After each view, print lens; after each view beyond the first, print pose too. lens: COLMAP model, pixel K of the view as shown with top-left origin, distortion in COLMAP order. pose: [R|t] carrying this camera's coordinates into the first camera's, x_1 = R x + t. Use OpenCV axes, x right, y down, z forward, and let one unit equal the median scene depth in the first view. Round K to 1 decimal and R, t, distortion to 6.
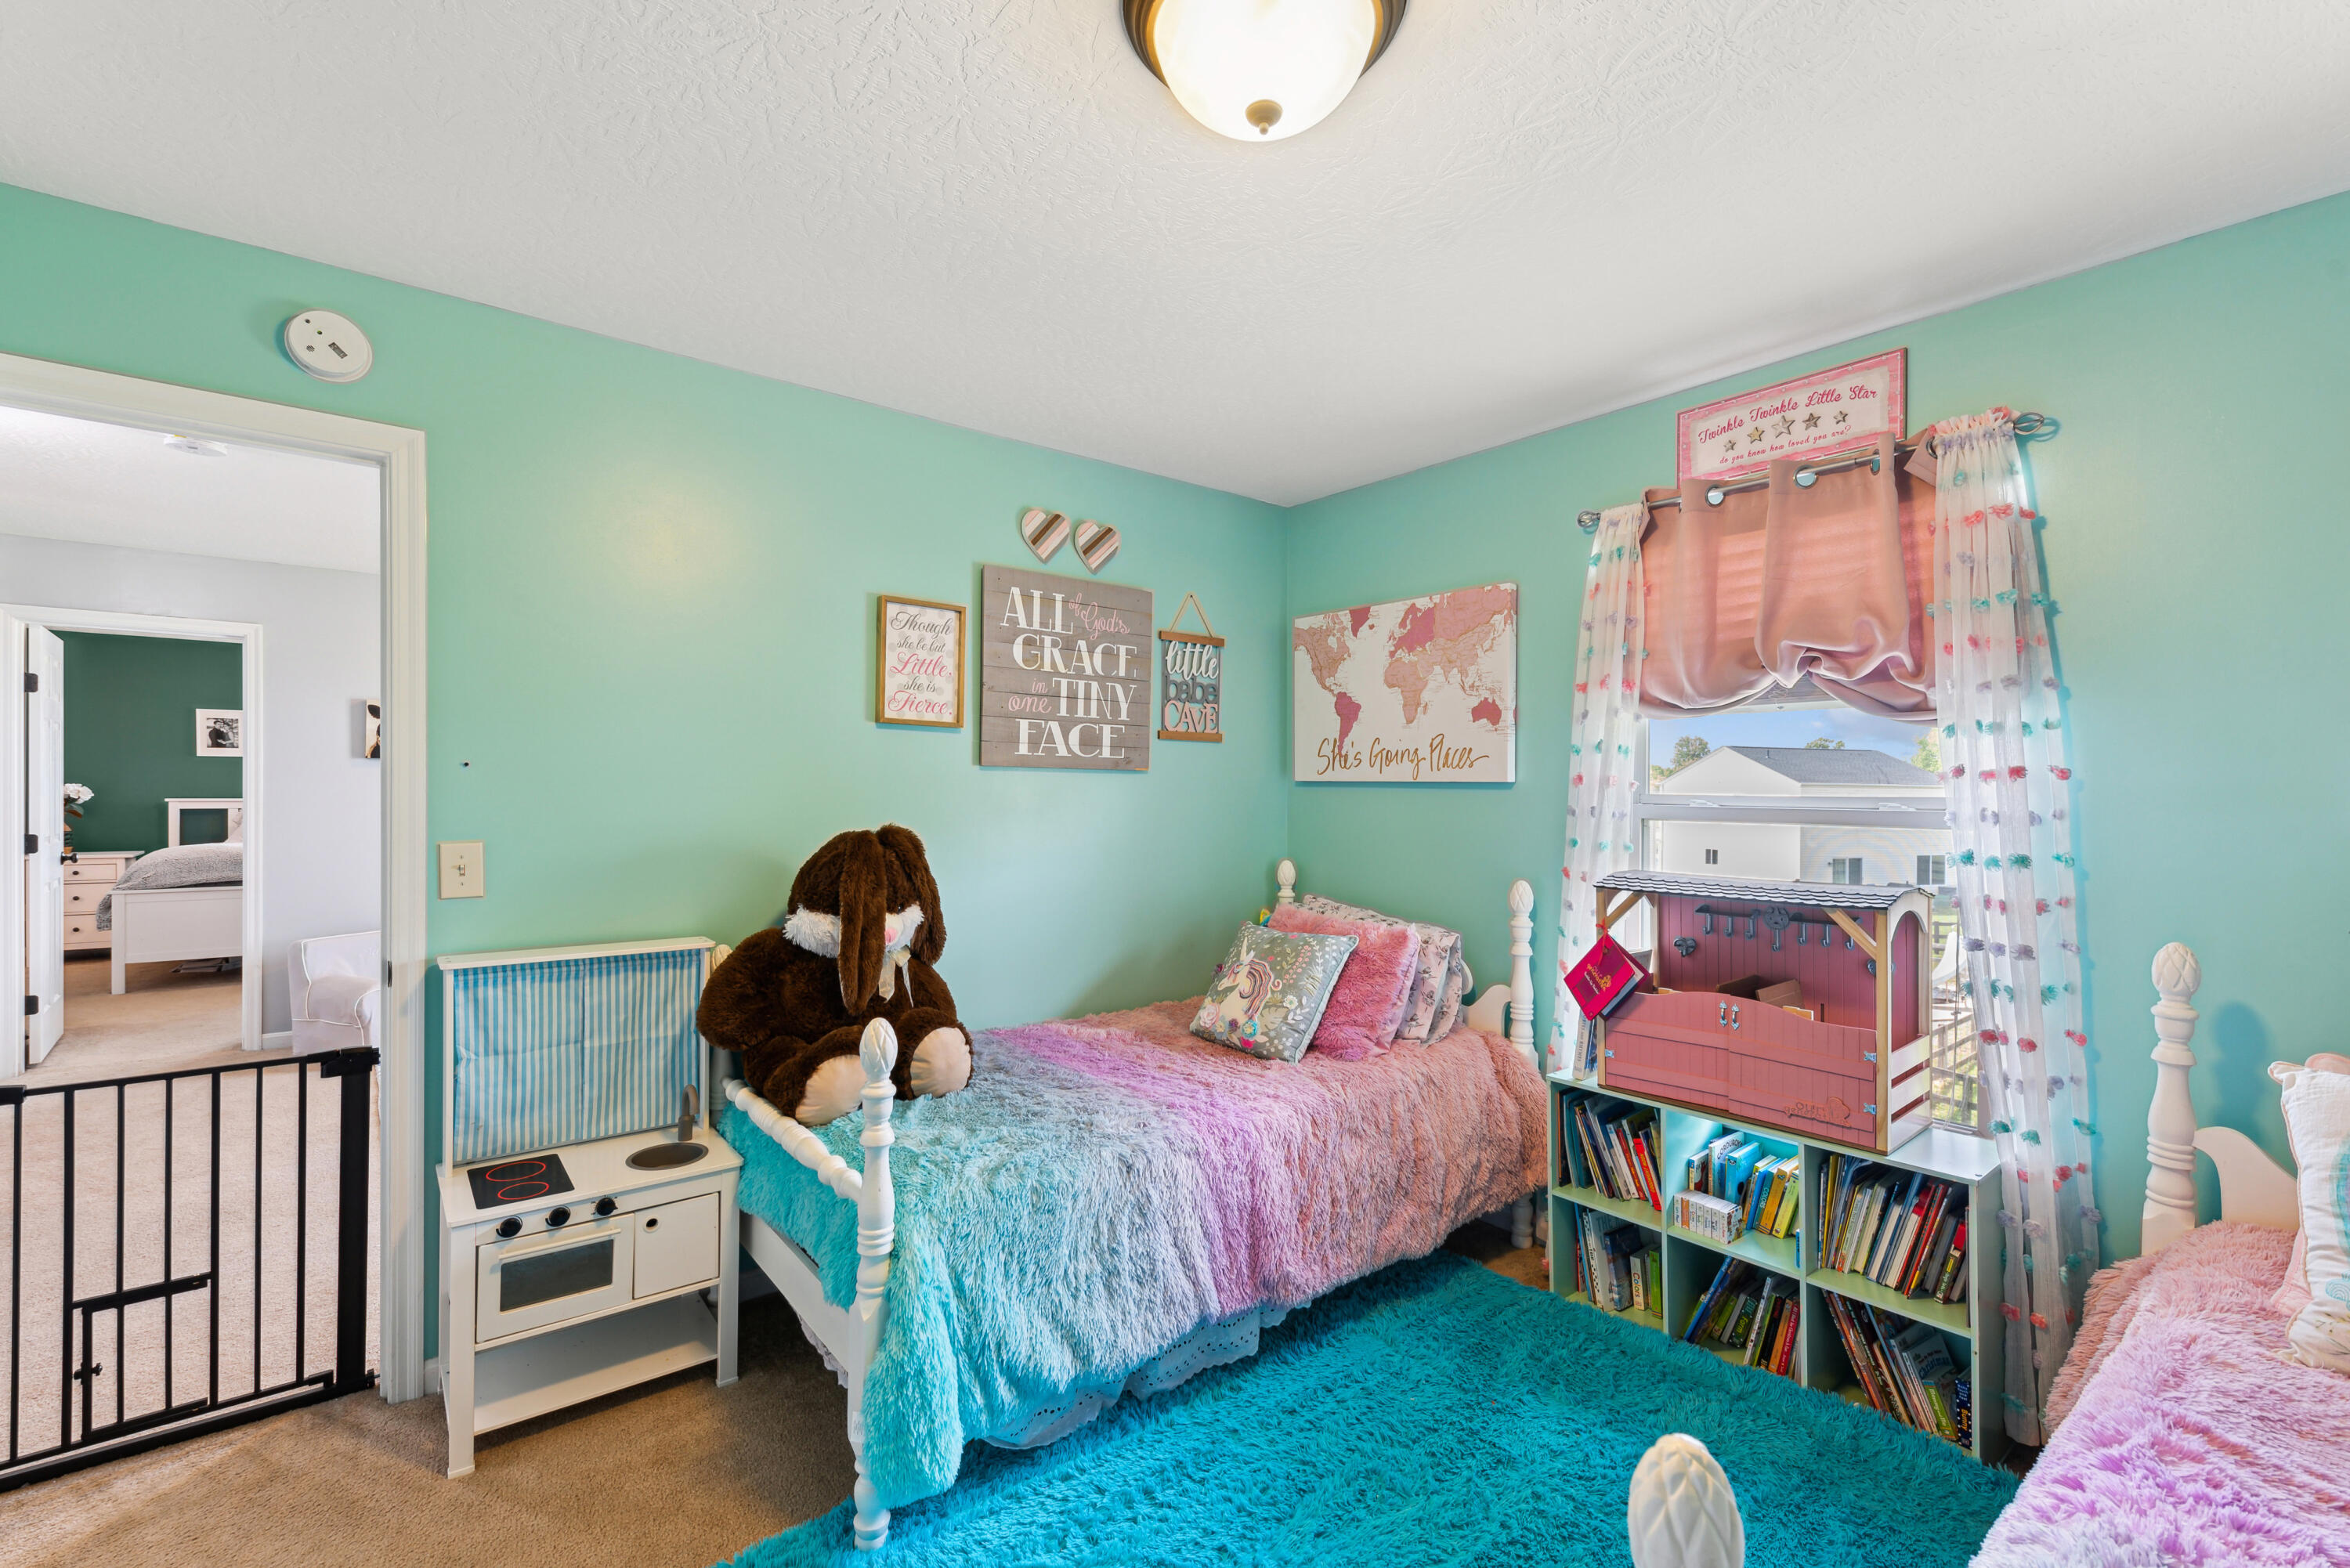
lens RADIAL K [[1026.8, 0, 1169.4], [0, 1026.8, 792.5], [0, 0, 1]] dist [0.013793, -0.000417]
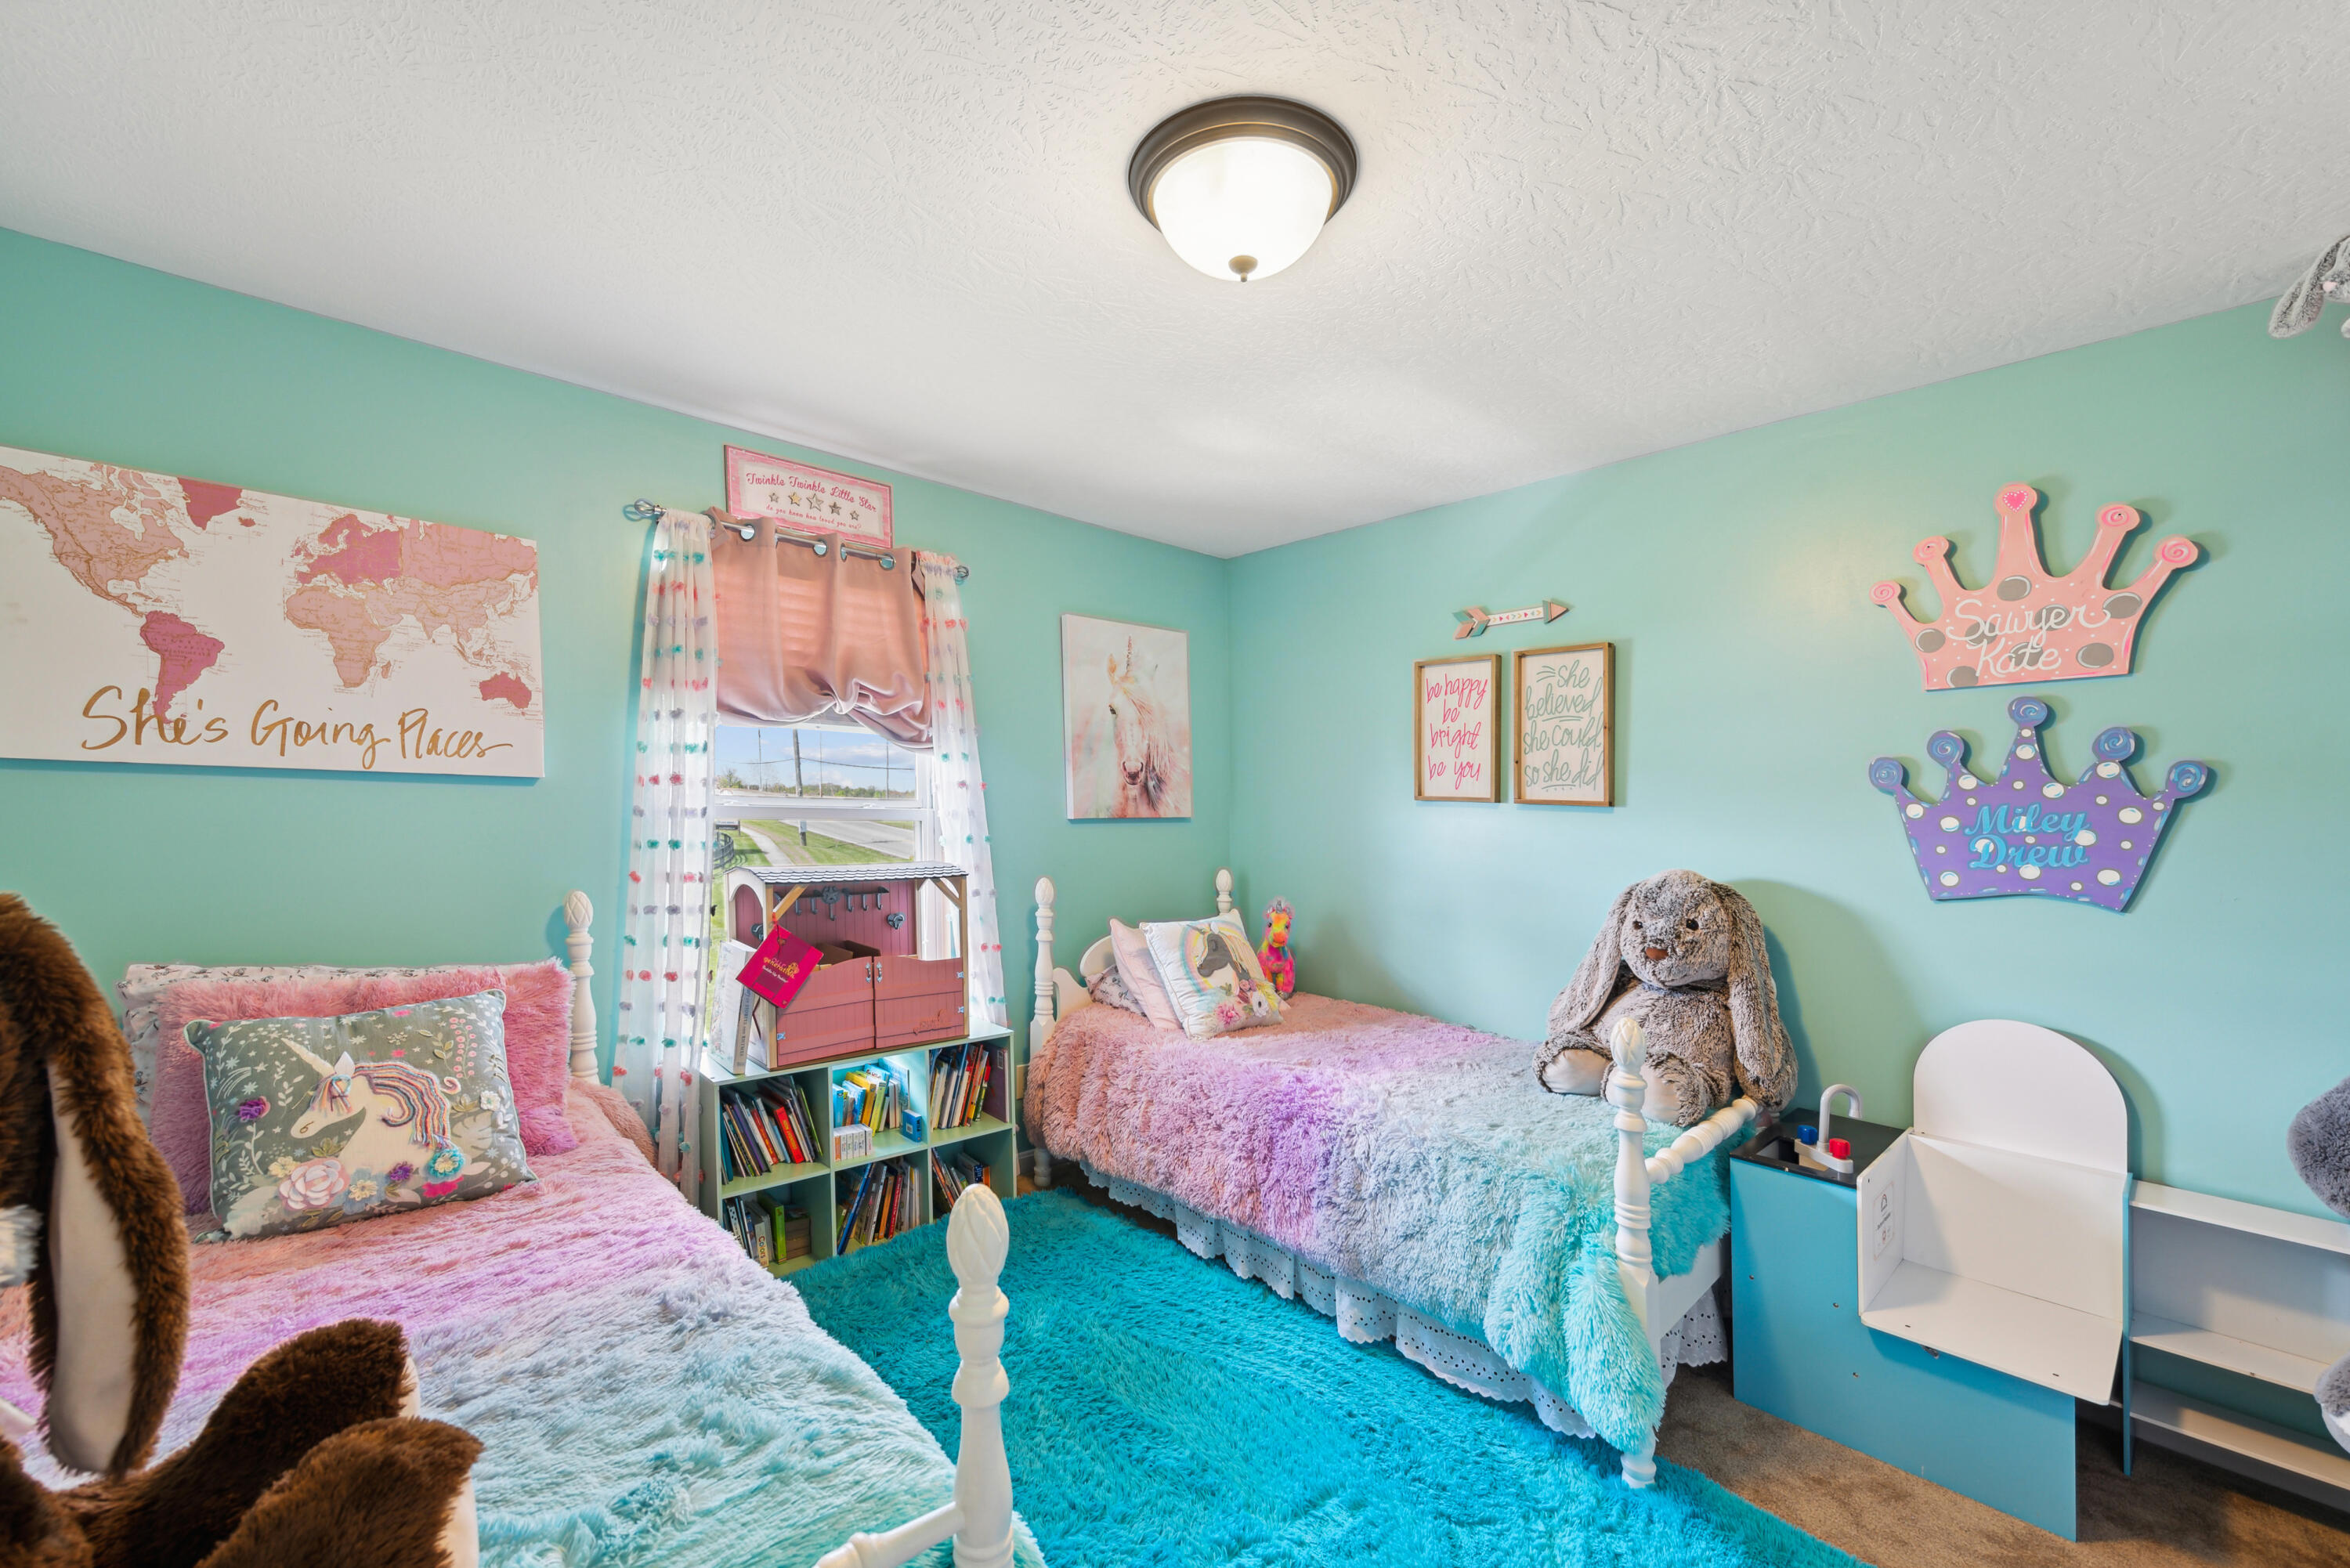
lens RADIAL K [[953.9, 0, 1166.4], [0, 953.9, 778.7], [0, 0, 1]] dist [0.012545, -0.000421]
pose [[-0.059993, 0.018324, 0.998031, -0.521682], [-0.022645, 0.999549, -0.019713, -0.005661], [-0.997942, -0.023783, -0.059551, 0.570612]]
